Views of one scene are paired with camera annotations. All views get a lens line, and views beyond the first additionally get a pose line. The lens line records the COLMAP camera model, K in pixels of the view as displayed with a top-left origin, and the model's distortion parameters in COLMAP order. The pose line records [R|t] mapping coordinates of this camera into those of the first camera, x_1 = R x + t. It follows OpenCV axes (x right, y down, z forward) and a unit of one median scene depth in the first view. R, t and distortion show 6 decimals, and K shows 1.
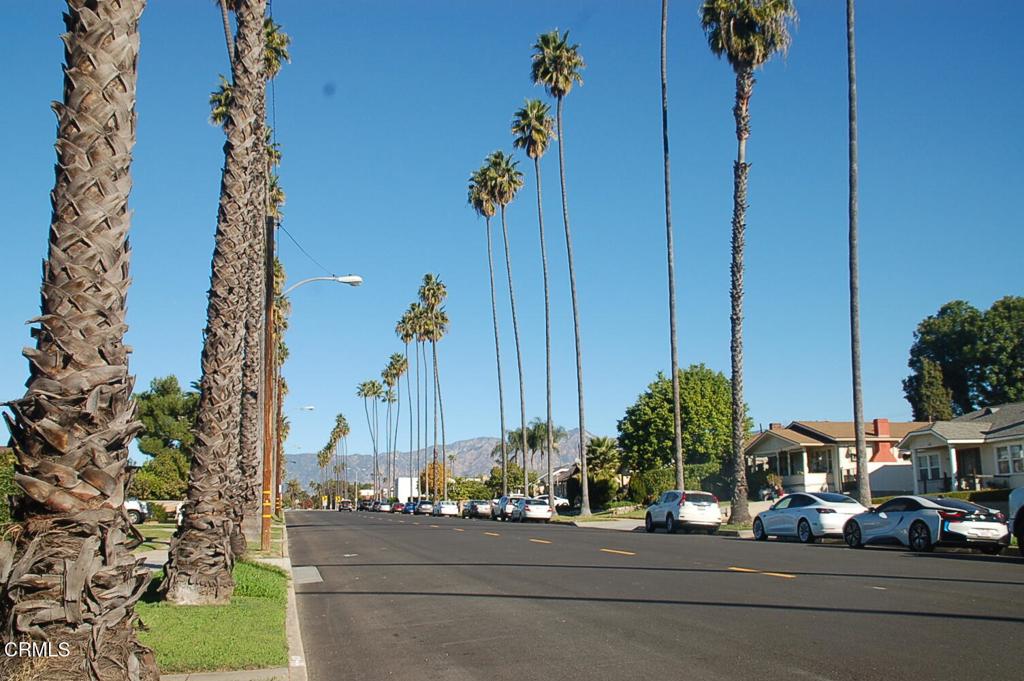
lens RADIAL K [[1034.7, 0, 513.6], [0, 1034.7, 342.8], [0, 0, 1]] dist [-0.020251, 0.000000]
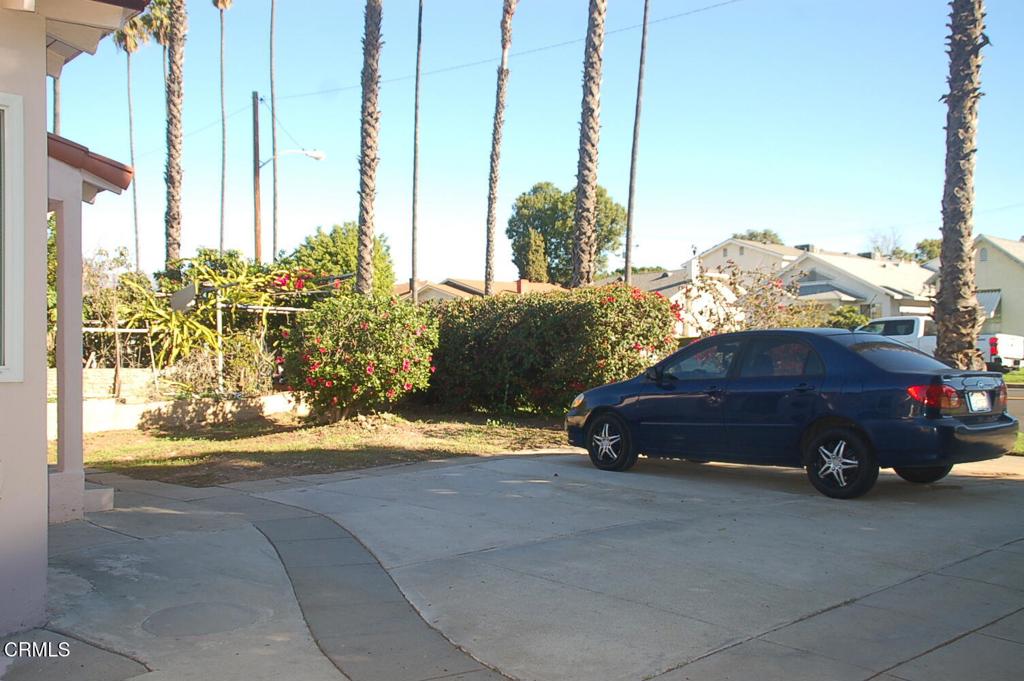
lens RADIAL K [[1034.7, 0, 509.4], [0, 1034.7, 338.6], [0, 0, 1]] dist [-0.020251, 0.000000]
pose [[0.876114, 0.011908, 0.481957, -0.351898], [-0.081778, 0.988878, 0.124225, -0.012001], [-0.475117, -0.148249, 0.867344, -0.099456]]
